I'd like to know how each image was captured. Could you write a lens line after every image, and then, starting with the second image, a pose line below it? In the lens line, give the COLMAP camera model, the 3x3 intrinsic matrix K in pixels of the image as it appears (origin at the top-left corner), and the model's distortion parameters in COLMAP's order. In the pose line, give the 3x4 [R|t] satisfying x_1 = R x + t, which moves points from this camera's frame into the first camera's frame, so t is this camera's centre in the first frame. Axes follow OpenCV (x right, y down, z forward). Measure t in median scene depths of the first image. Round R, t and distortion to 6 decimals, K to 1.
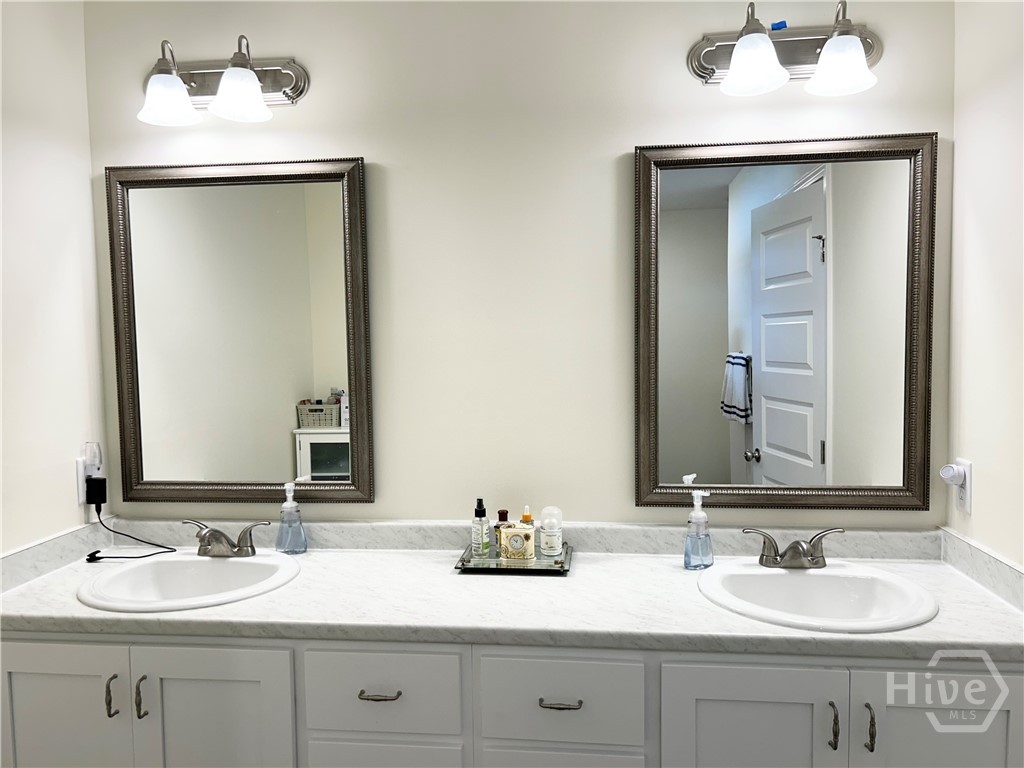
lens RADIAL K [[761.4, 0, 508.6], [0, 761.4, 385.3], [0, 0, 1]] dist [0.075173, -0.072518]
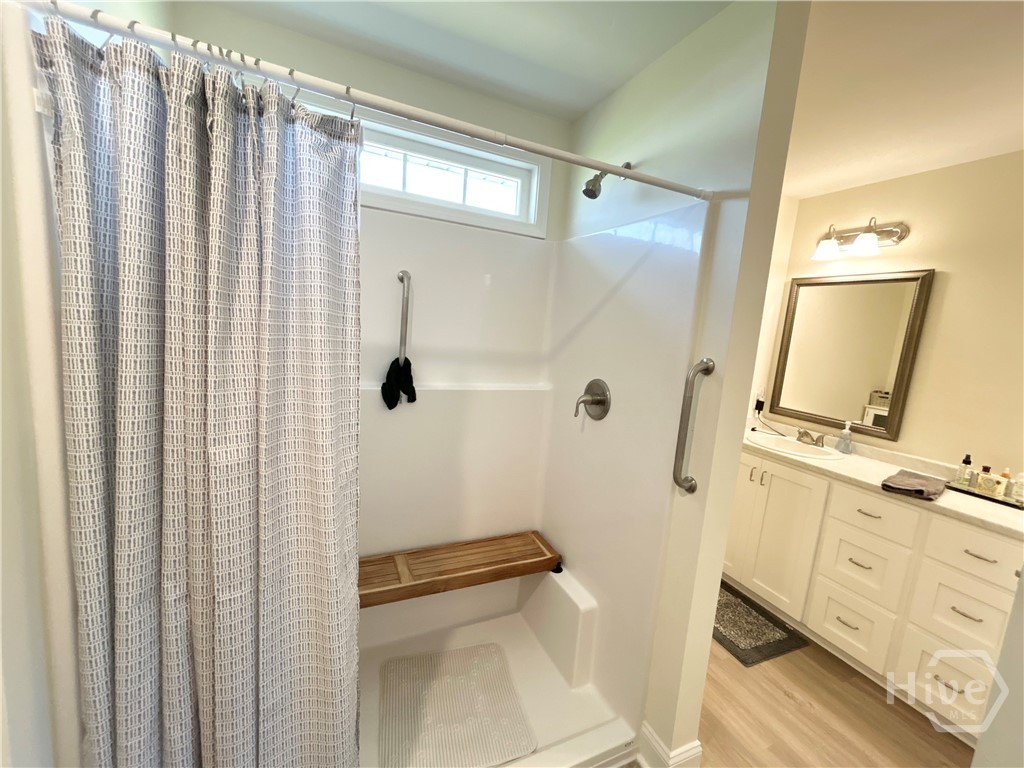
lens RADIAL K [[419.3, 0, 506.8], [0, 419.3, 381.7], [0, 0, 1]] dist [0.002537, 0.000487]
pose [[0.506916, 0.175129, -0.844018, 0.211710], [-0.147330, 0.982339, 0.115344, 0.020973], [0.849312, 0.065879, 0.523765, -0.463103]]
